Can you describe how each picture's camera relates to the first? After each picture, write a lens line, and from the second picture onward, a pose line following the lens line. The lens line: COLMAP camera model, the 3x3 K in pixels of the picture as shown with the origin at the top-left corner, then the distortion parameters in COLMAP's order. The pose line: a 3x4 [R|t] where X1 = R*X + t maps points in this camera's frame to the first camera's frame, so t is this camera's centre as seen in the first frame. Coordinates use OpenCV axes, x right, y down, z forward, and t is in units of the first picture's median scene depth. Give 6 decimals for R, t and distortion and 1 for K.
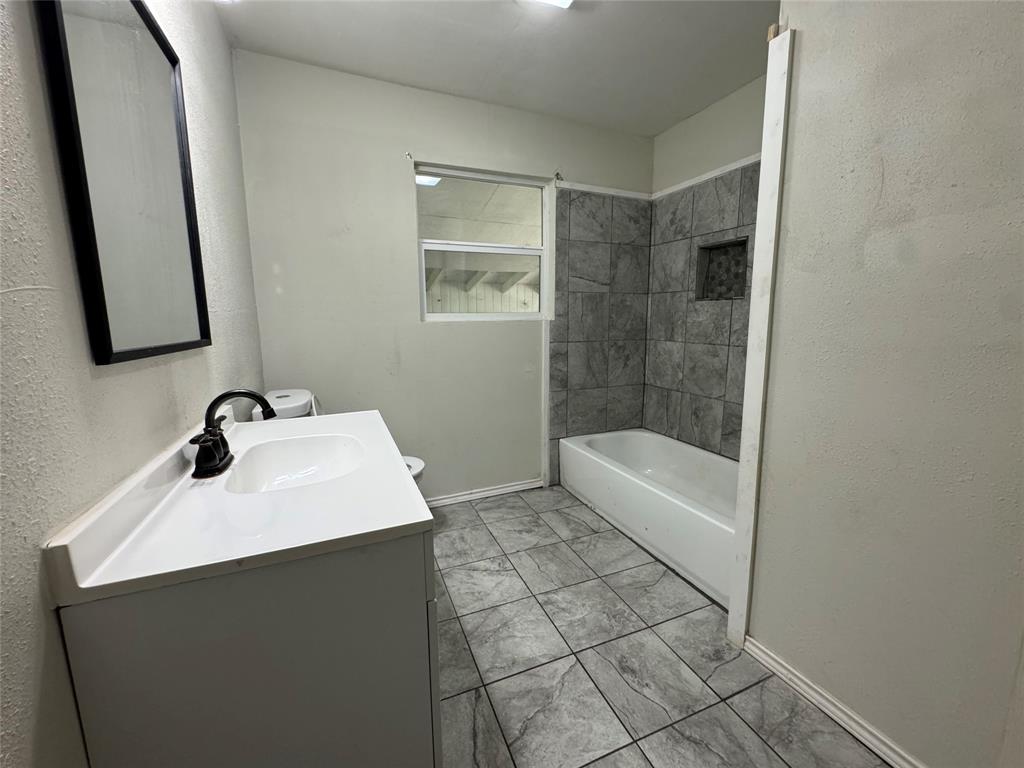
lens RADIAL K [[410.6, 0, 513.1], [0, 410.6, 382.7], [0, 0, 1]] dist [-0.003867, 0.000074]
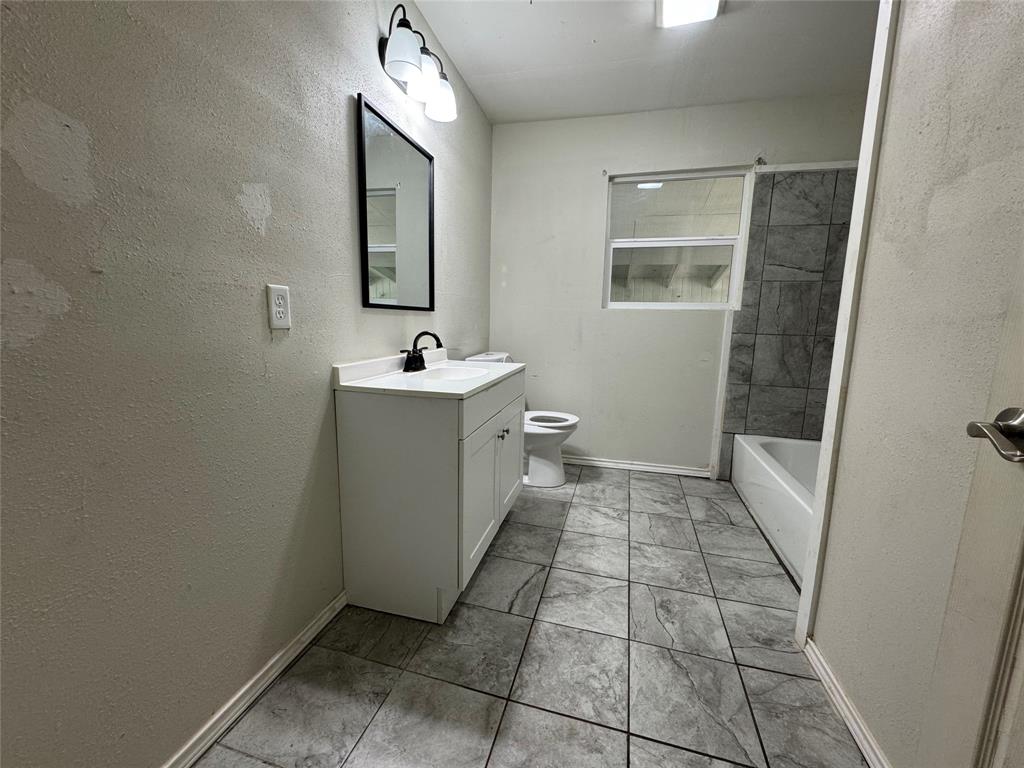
lens RADIAL K [[410.6, 0, 513.1], [0, 410.6, 382.7], [0, 0, 1]] dist [-0.003867, 0.000074]
pose [[0.787881, 0.119000, -0.604221, 0.317326], [-0.121344, 0.991916, 0.037127, 0.052399], [0.603754, 0.044066, 0.795952, -0.102639]]
